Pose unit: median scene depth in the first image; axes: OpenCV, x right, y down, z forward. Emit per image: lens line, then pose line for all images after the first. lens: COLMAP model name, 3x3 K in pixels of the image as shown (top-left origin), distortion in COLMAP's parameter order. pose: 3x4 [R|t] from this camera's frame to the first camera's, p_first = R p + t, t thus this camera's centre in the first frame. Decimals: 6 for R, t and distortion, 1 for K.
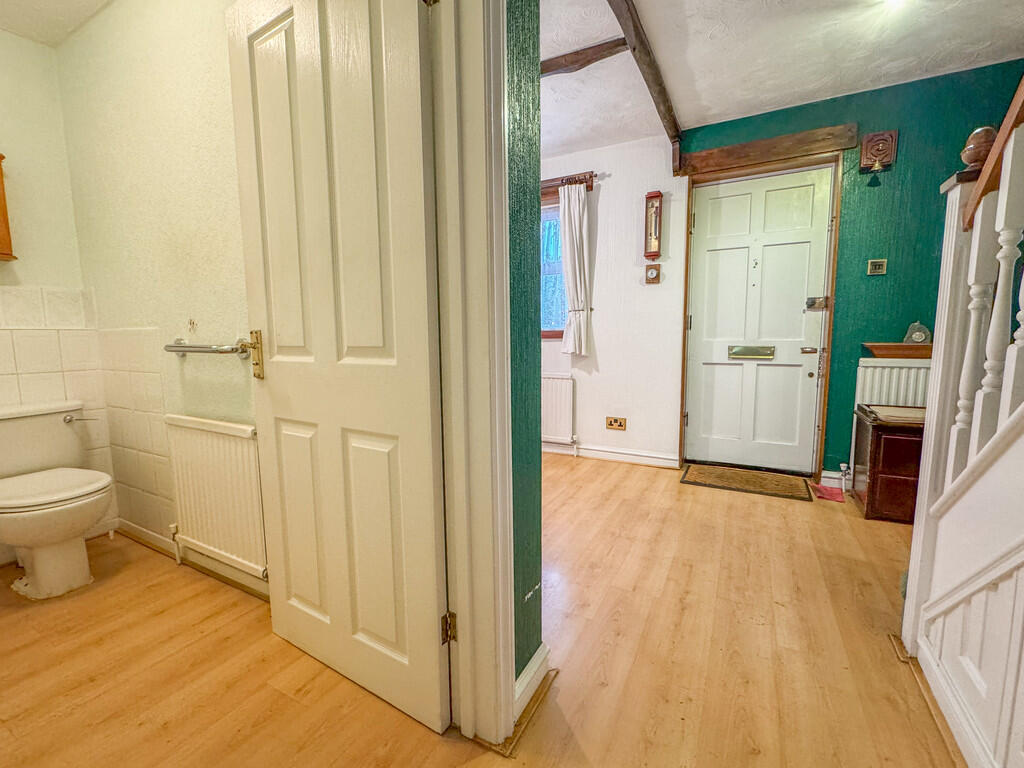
lens RADIAL K [[411.8, 0, 516.7], [0, 411.8, 389.1], [0, 0, 1]] dist [-0.019420, -0.000189]
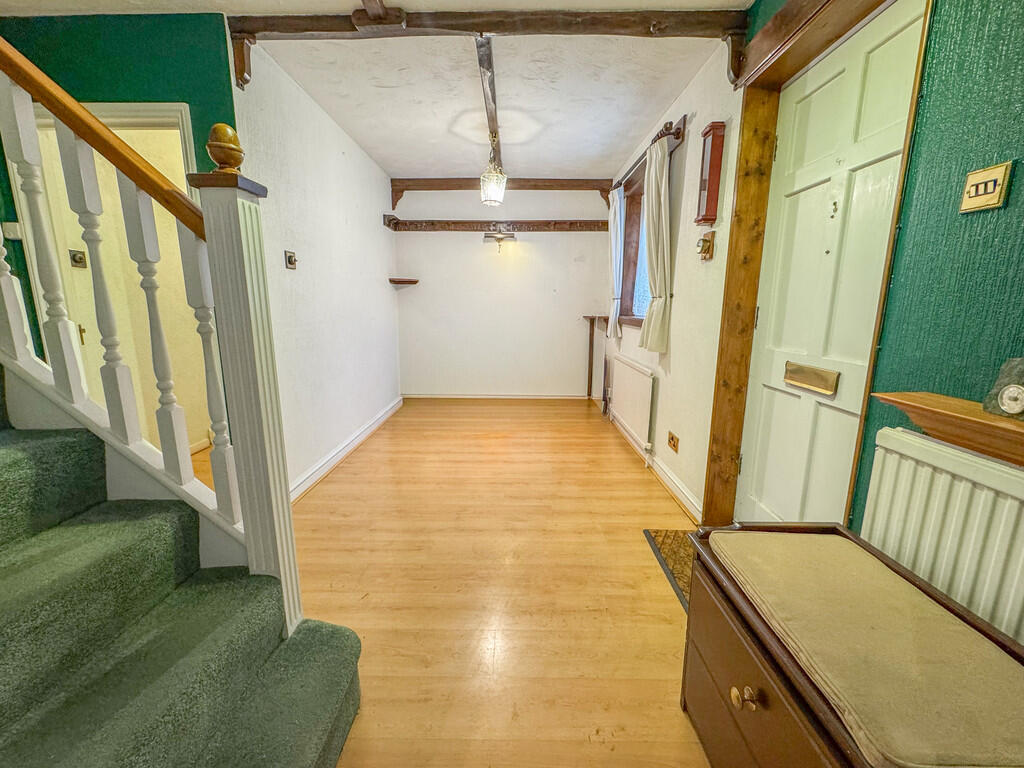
lens RADIAL K [[411.8, 0, 517.9], [0, 411.8, 380.6], [0, 0, 1]] dist [-0.019420, -0.000189]
pose [[0.495539, 0.169858, -0.851816, 0.853887], [-0.107840, 0.985136, 0.133707, -0.119527], [0.861865, 0.025602, 0.506490, 0.386276]]
